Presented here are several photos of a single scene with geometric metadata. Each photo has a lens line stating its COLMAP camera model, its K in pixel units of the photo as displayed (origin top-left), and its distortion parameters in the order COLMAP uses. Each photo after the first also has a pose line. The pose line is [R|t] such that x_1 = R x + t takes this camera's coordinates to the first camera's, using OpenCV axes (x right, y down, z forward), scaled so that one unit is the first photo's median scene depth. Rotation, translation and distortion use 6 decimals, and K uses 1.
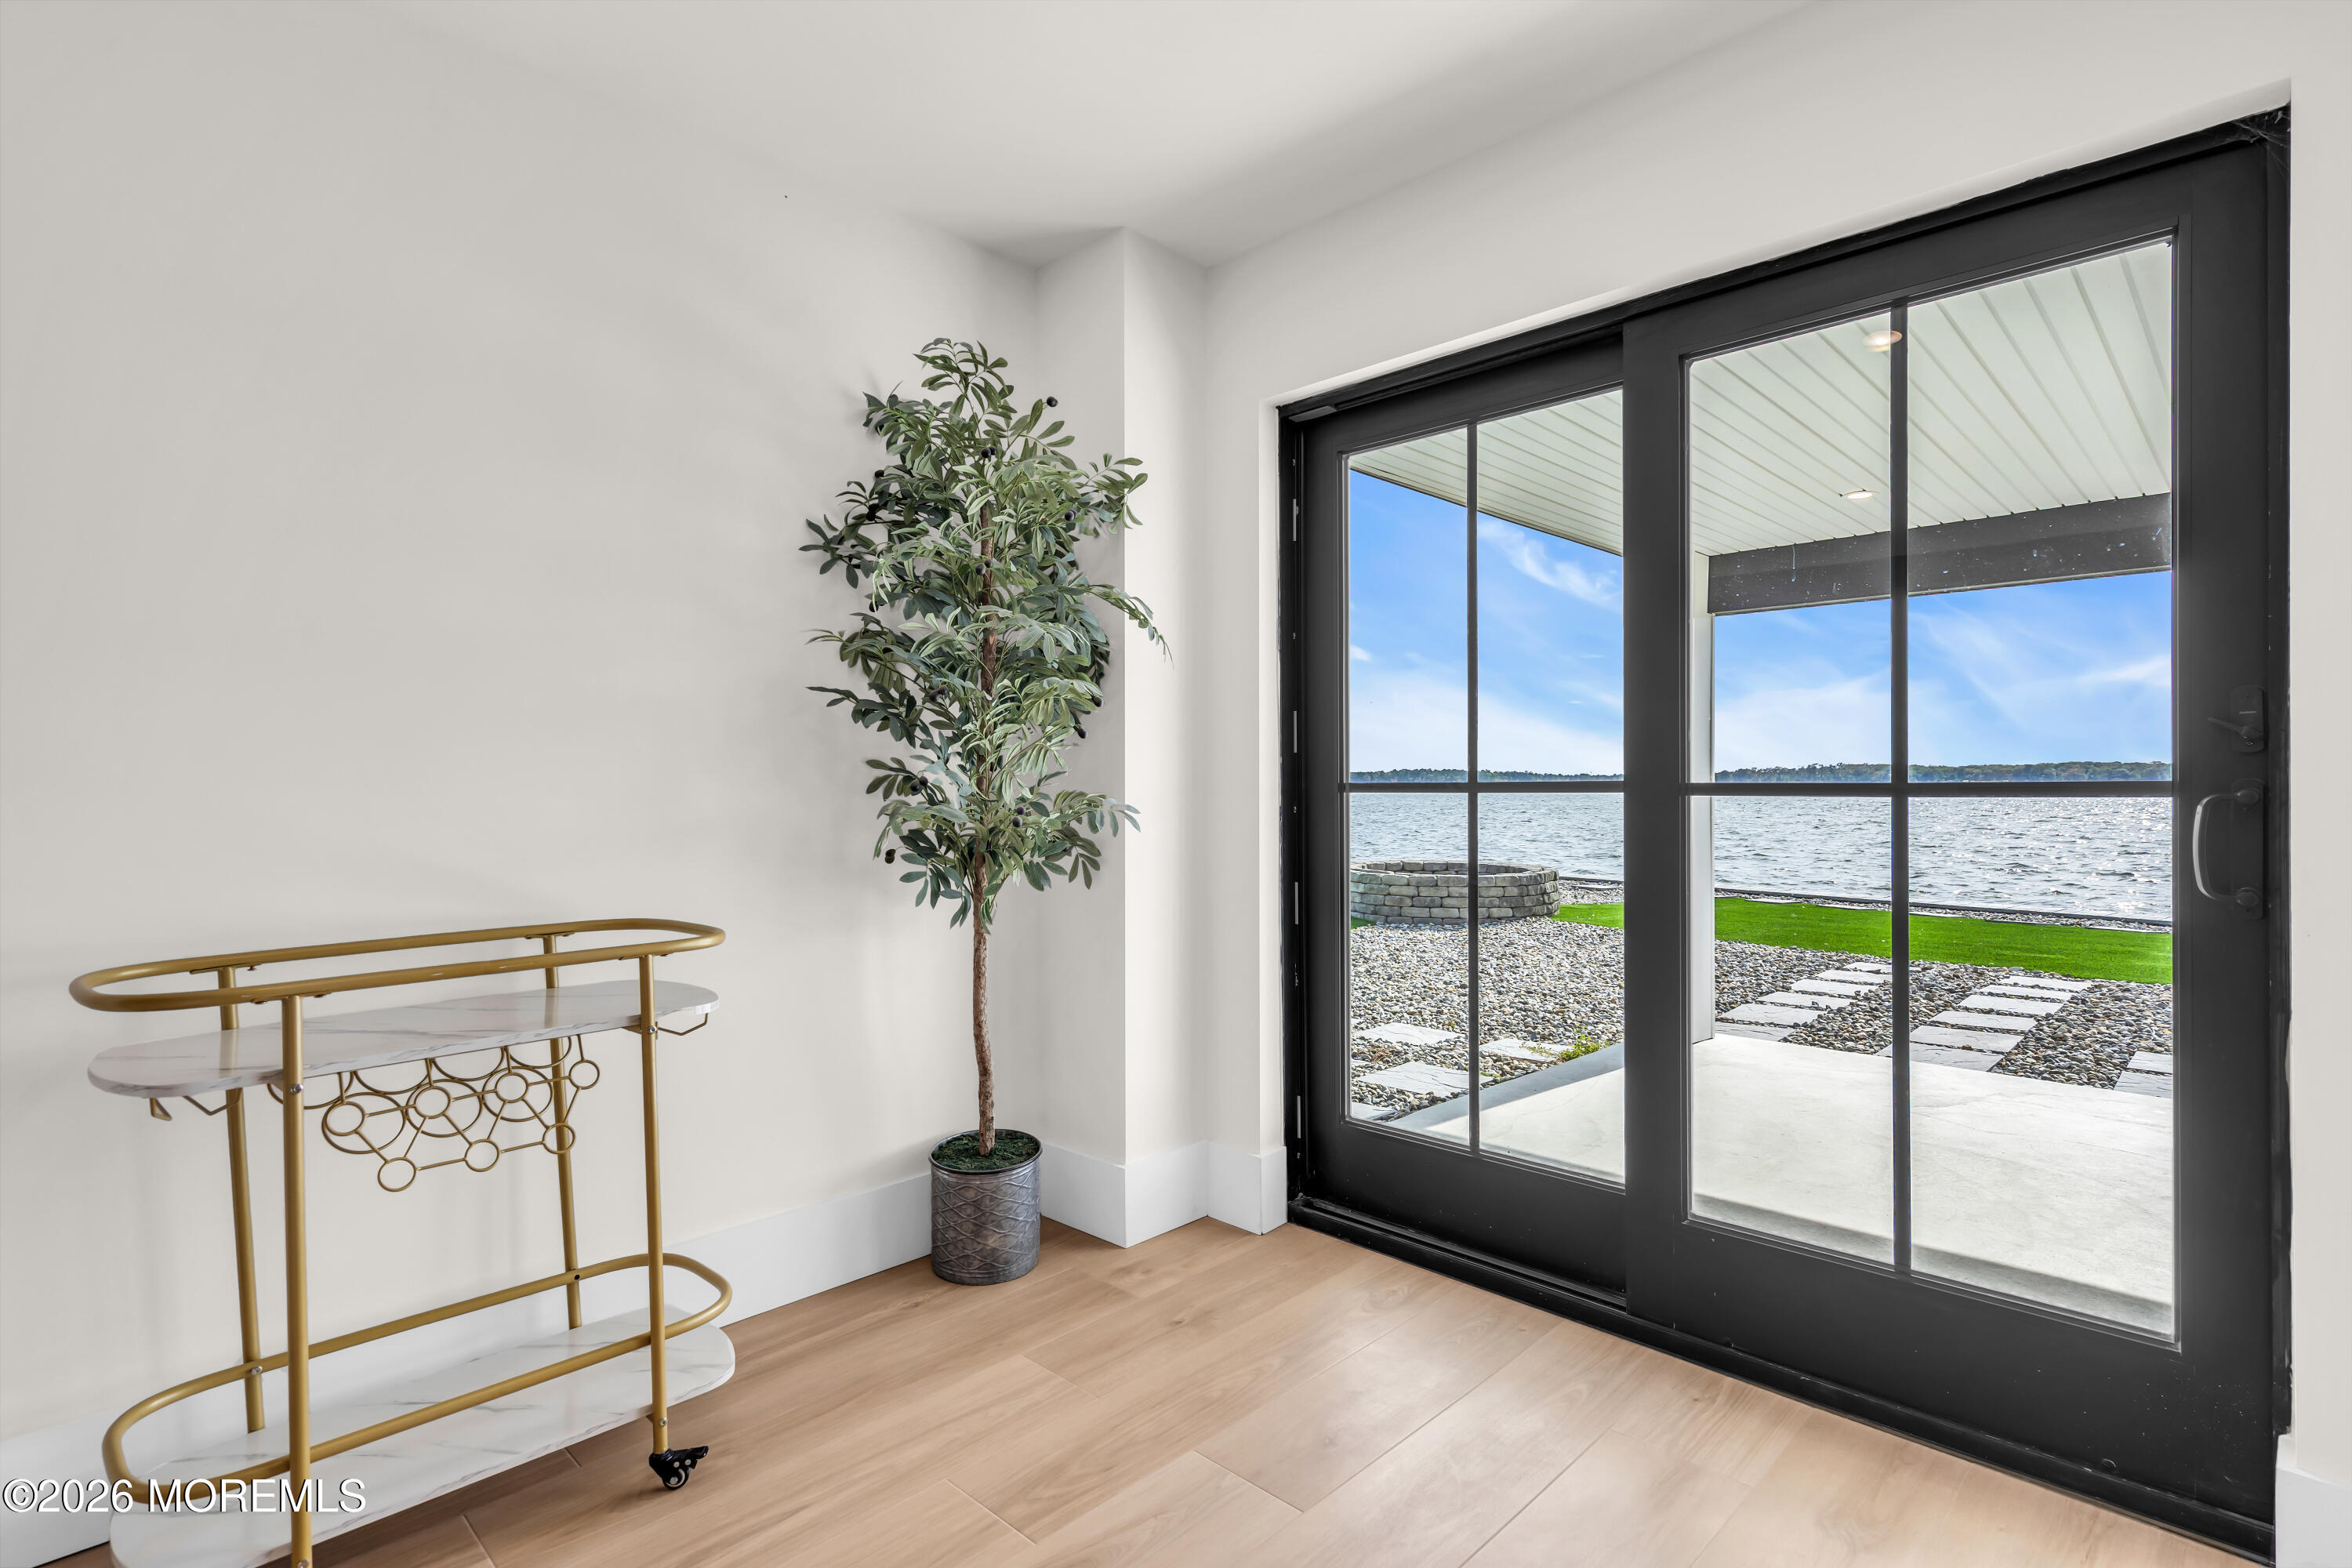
lens RADIAL K [[1143.4, 0, 1176.0], [0, 1143.4, 784.0], [0, 0, 1]] dist [0.000305, -0.000052]
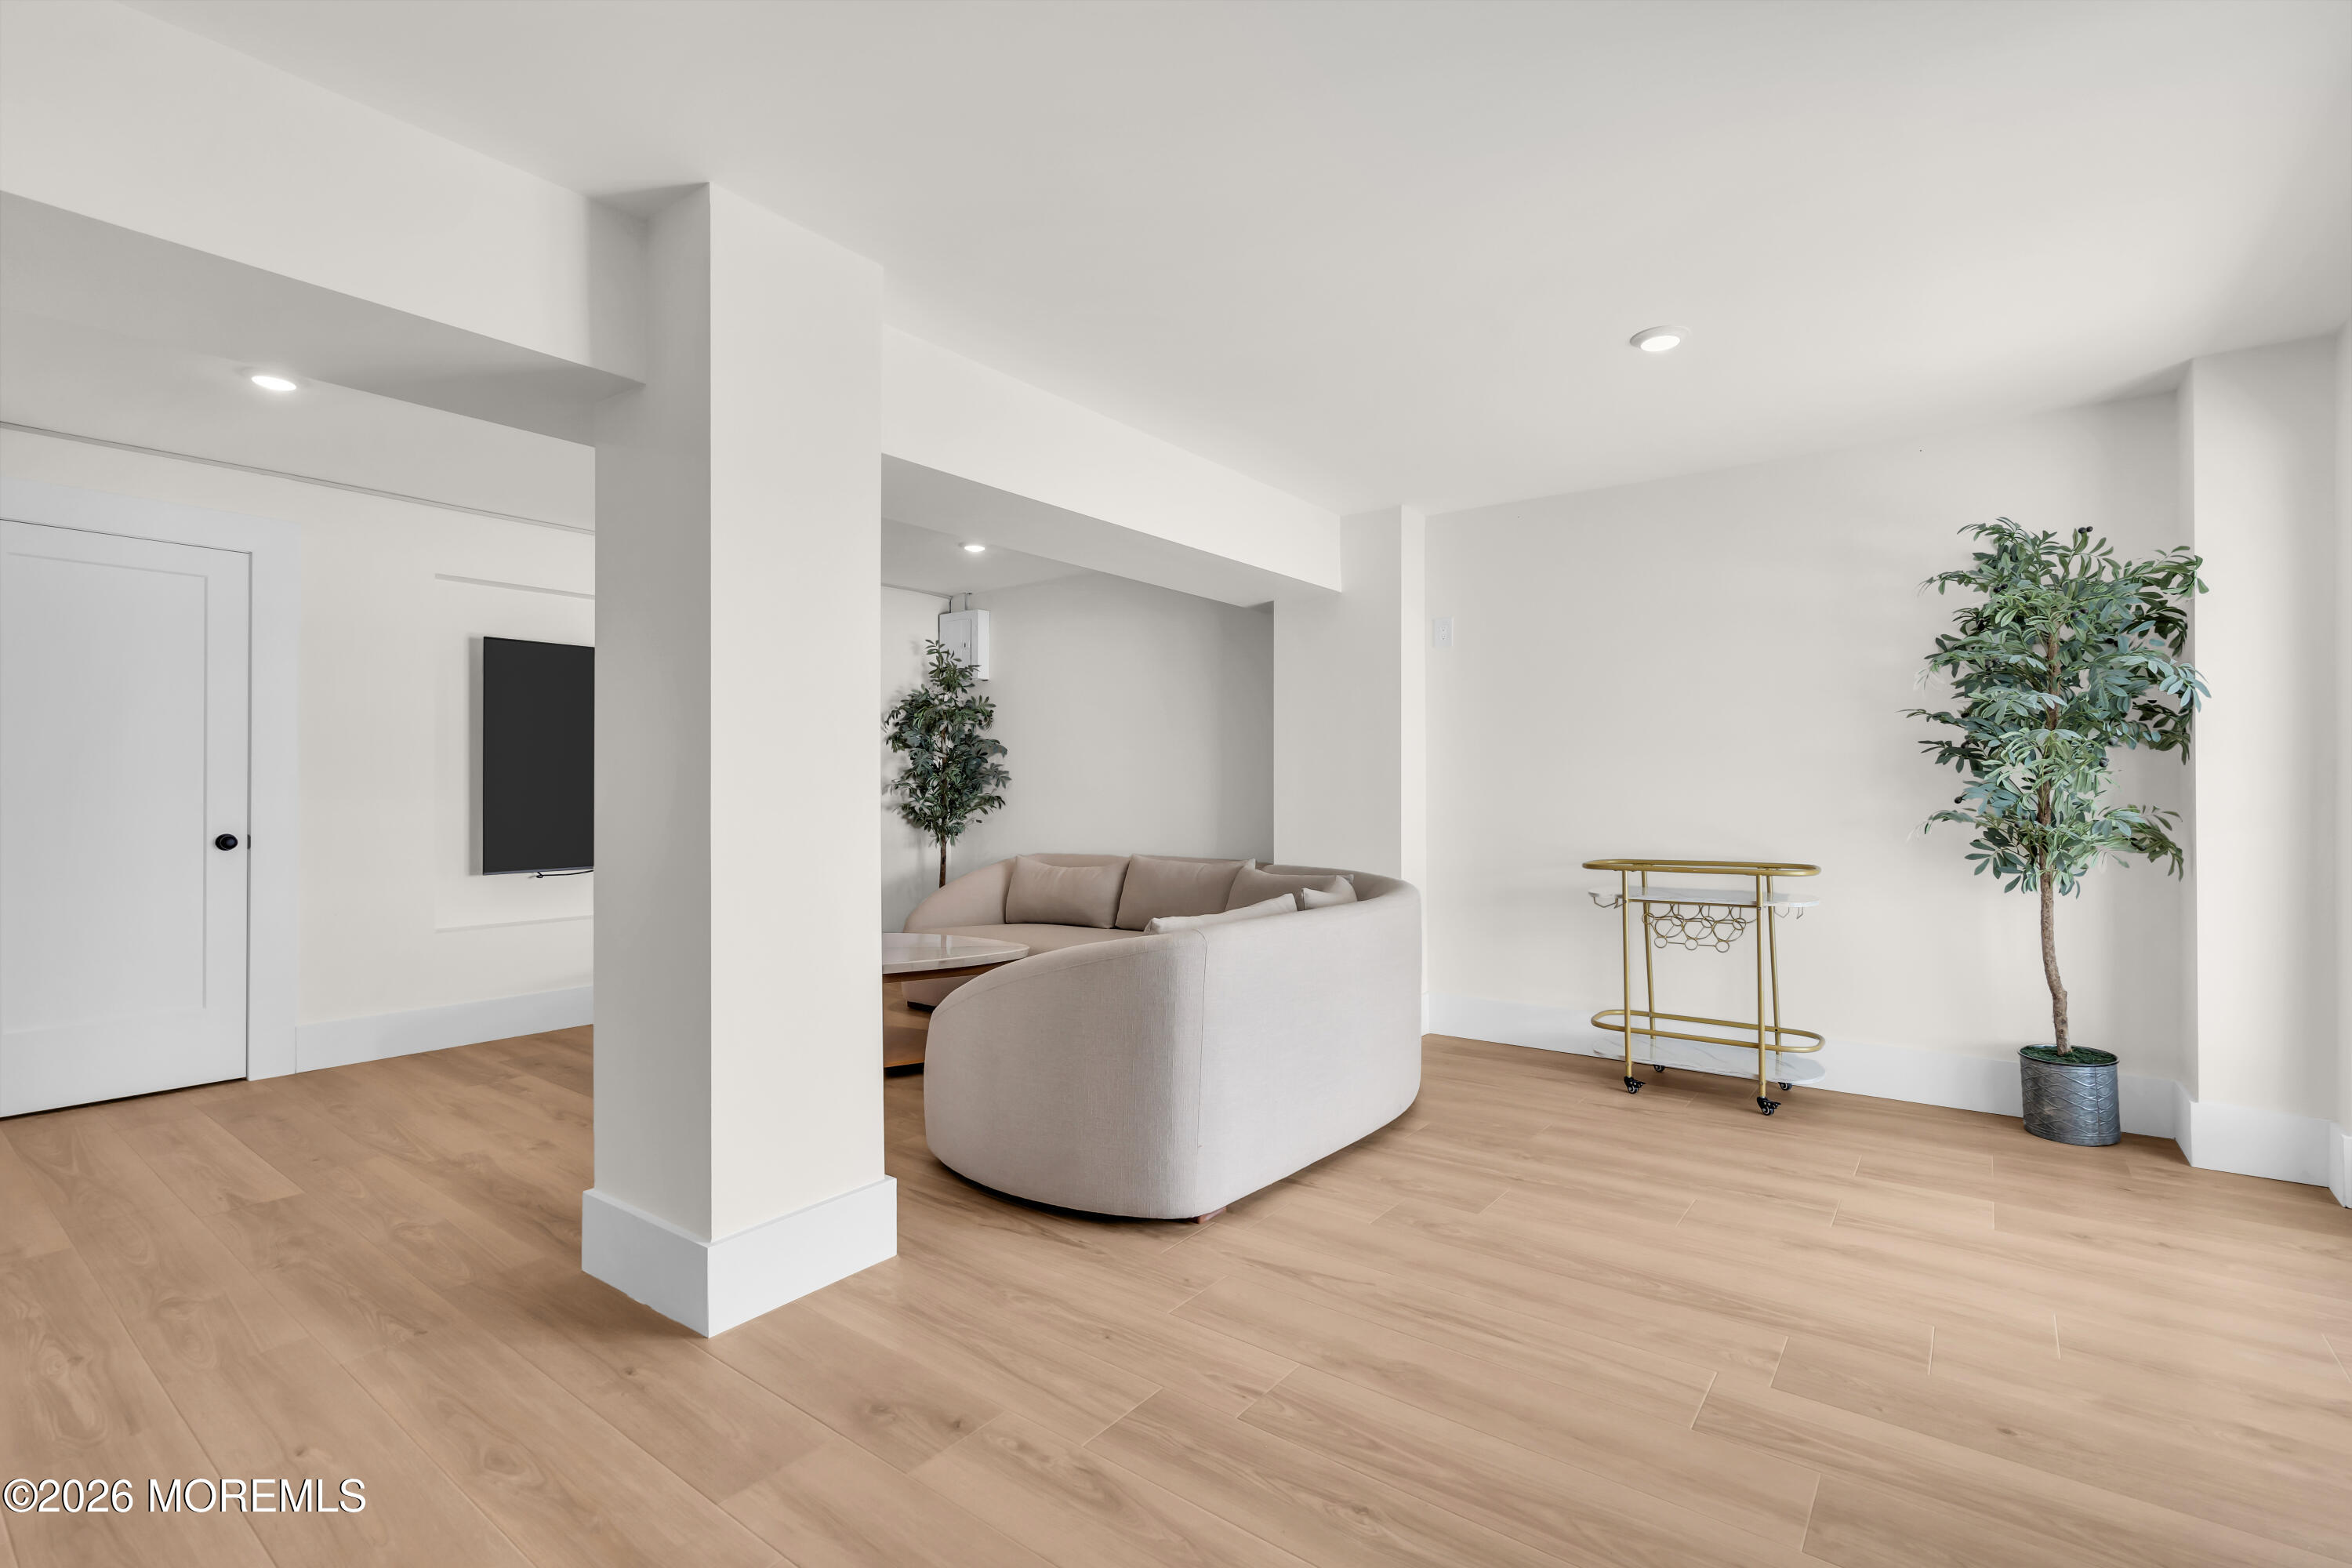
lens RADIAL K [[1077.5, 0, 1176.0], [0, 1077.5, 784.0], [0, 0, 1]] dist [0.000216, 0.000028]
pose [[0.118363, -0.002067, -0.992968, 1.084800], [-0.002679, 0.999994, -0.002401, -0.012640], [0.992967, 0.002945, 0.118357, -0.278121]]
